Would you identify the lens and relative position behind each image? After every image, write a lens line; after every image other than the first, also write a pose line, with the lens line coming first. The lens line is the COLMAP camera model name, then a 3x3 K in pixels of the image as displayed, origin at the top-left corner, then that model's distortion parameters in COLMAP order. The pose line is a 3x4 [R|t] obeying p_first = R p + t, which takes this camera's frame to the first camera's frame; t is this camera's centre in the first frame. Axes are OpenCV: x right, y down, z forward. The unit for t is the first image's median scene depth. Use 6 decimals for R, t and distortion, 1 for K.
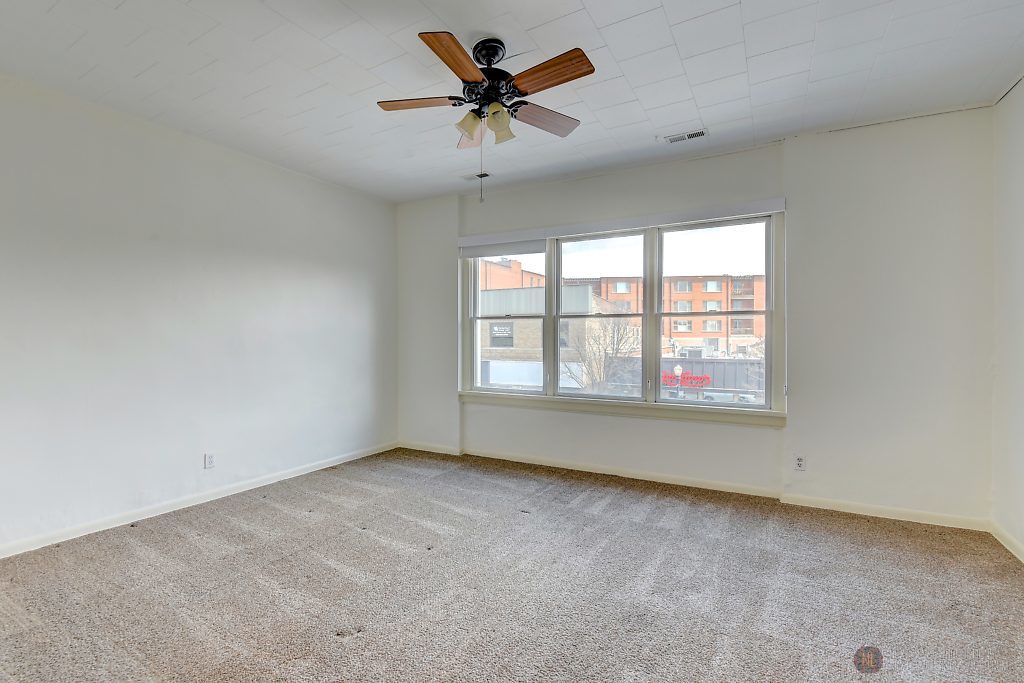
lens RADIAL K [[445.5, 0, 506.9], [0, 445.5, 339.7], [0, 0, 1]] dist [0.000037, -0.014902]
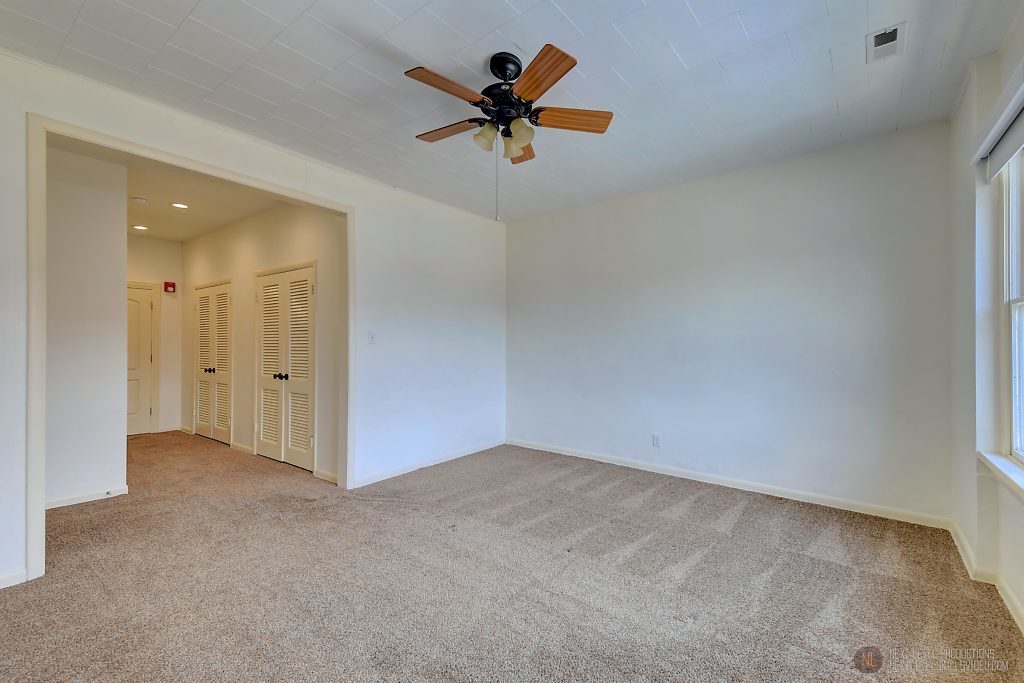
lens RADIAL K [[445.5, 0, 506.9], [0, 445.5, 339.7], [0, 0, 1]] dist [0.000037, -0.014902]
pose [[-0.162151, -0.009159, -0.986723, 0.648535], [-0.012768, 0.999893, -0.007183, 0.001539], [0.986683, 0.011434, -0.162251, 0.785734]]
